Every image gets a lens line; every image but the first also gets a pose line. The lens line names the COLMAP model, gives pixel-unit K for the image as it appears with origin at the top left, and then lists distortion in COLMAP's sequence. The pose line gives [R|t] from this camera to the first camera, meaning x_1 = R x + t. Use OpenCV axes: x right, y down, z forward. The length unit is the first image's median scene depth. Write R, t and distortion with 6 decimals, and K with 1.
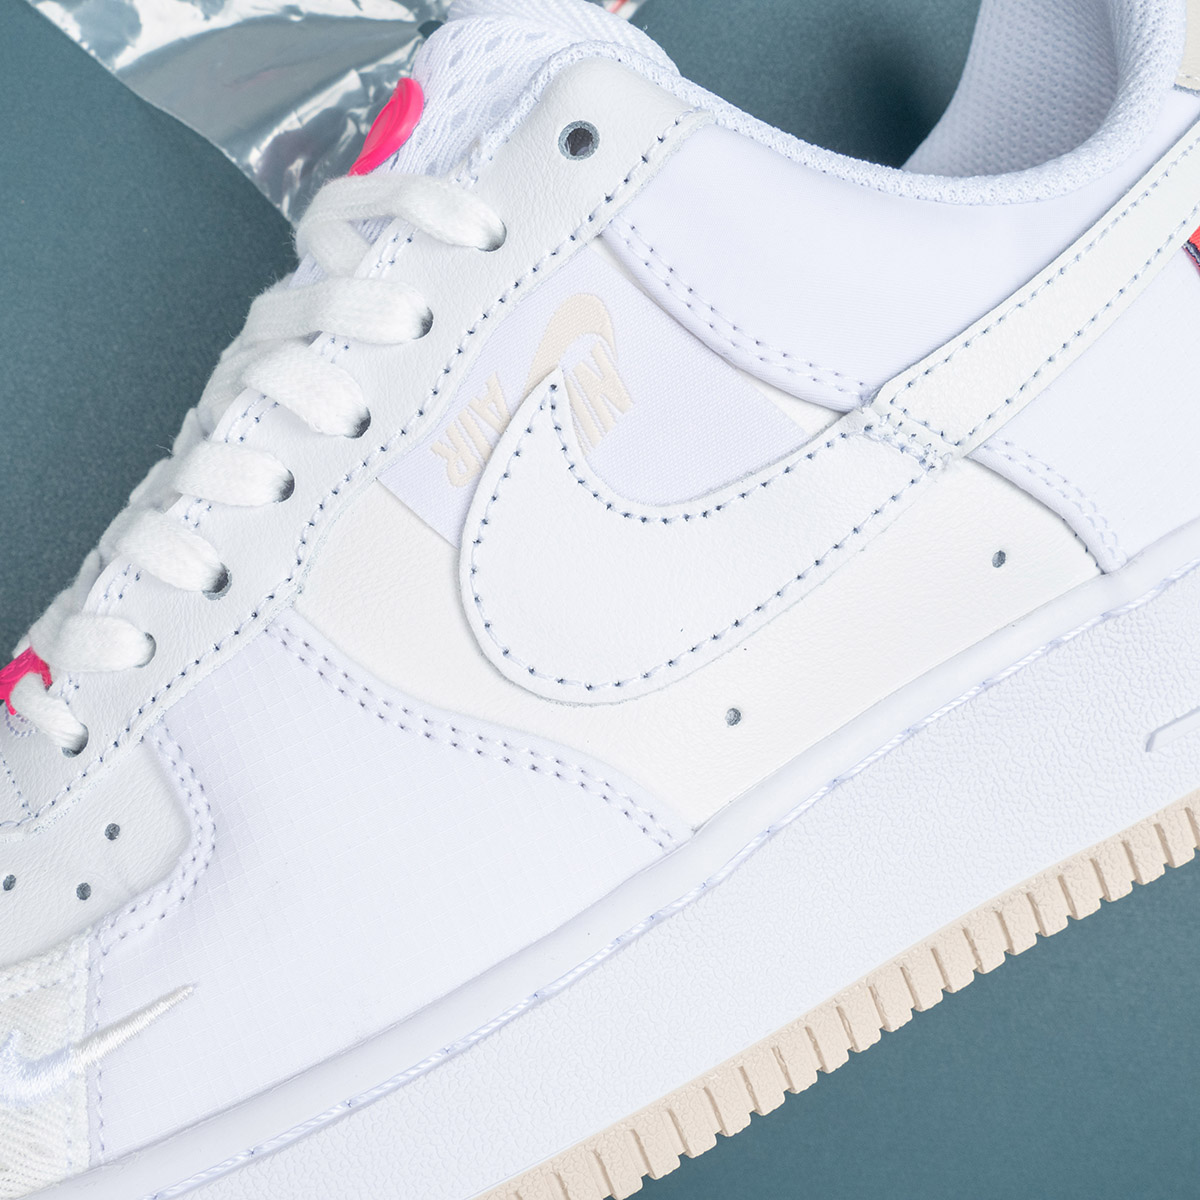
lens RADIAL K [[1581.7, 0, 600.0], [0, 1581.7, 600.0], [0, 0, 1]] dist [-0.023463, -0.002050]
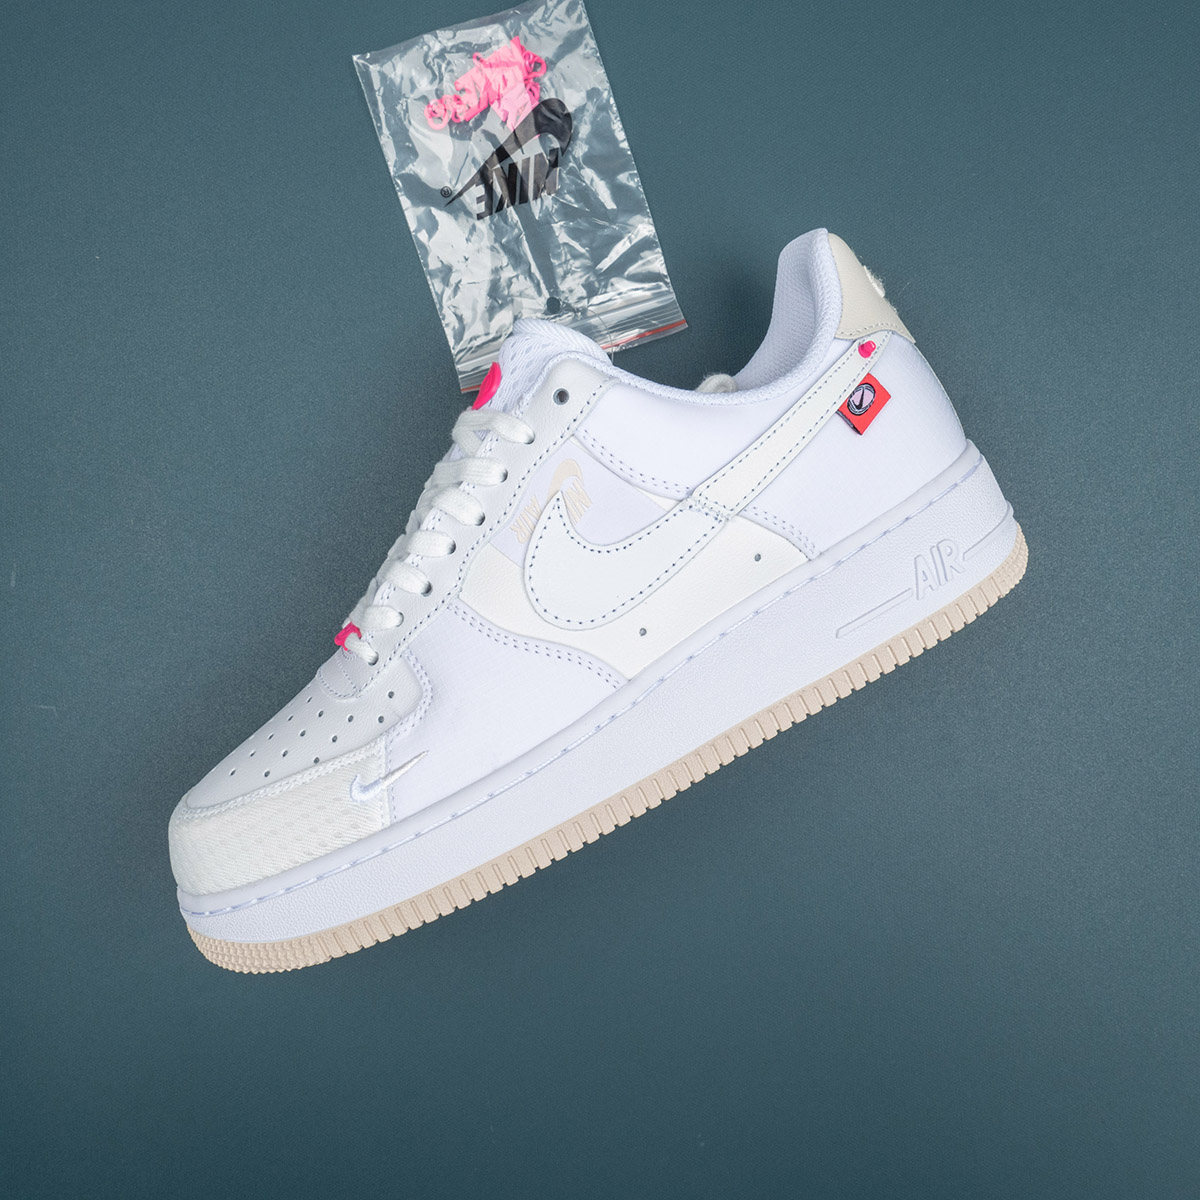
lens RADIAL K [[1281.7, 0, 600.0], [0, 1281.7, 600.0], [0, 0, 1]] dist [-0.003625, -0.018630]
pose [[0.990897, -0.062212, -0.119388, 0.253527], [0.063190, 0.997992, 0.004421, 0.013324], [0.118873, -0.011925, 0.992838, -0.916369]]
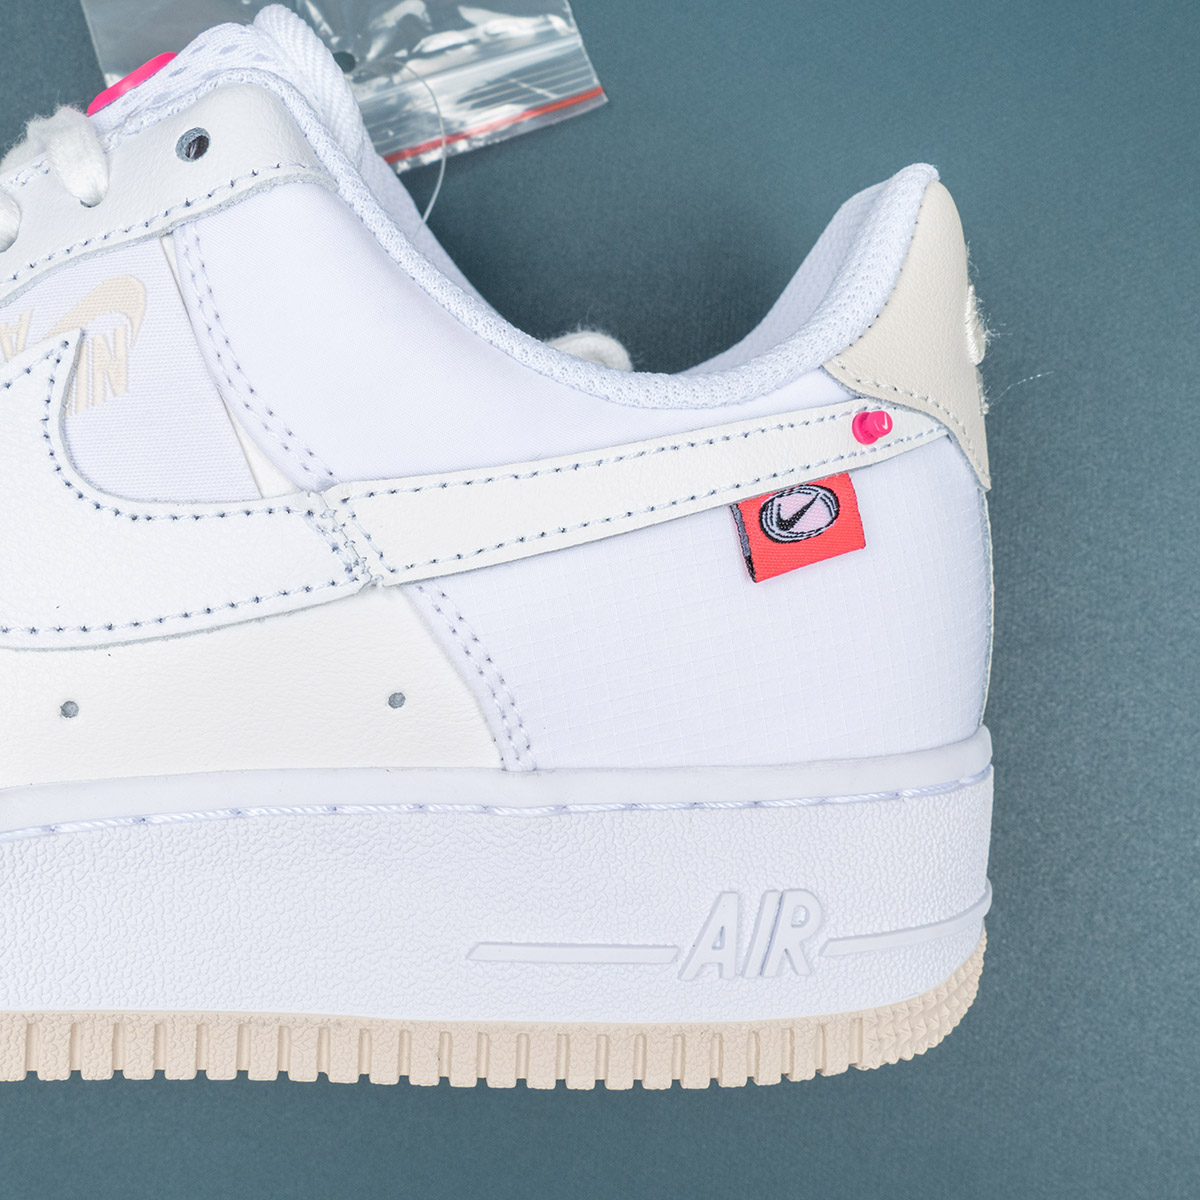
lens RADIAL K [[1581.7, 0, 600.0], [0, 1581.7, 600.0], [0, 0, 1]] dist [-0.023463, -0.002050]
pose [[0.880700, 0.449472, -0.149475, 0.502470], [-0.460967, 0.885884, -0.052139, -0.091969], [0.108983, 0.114822, 0.987390, 0.034802]]
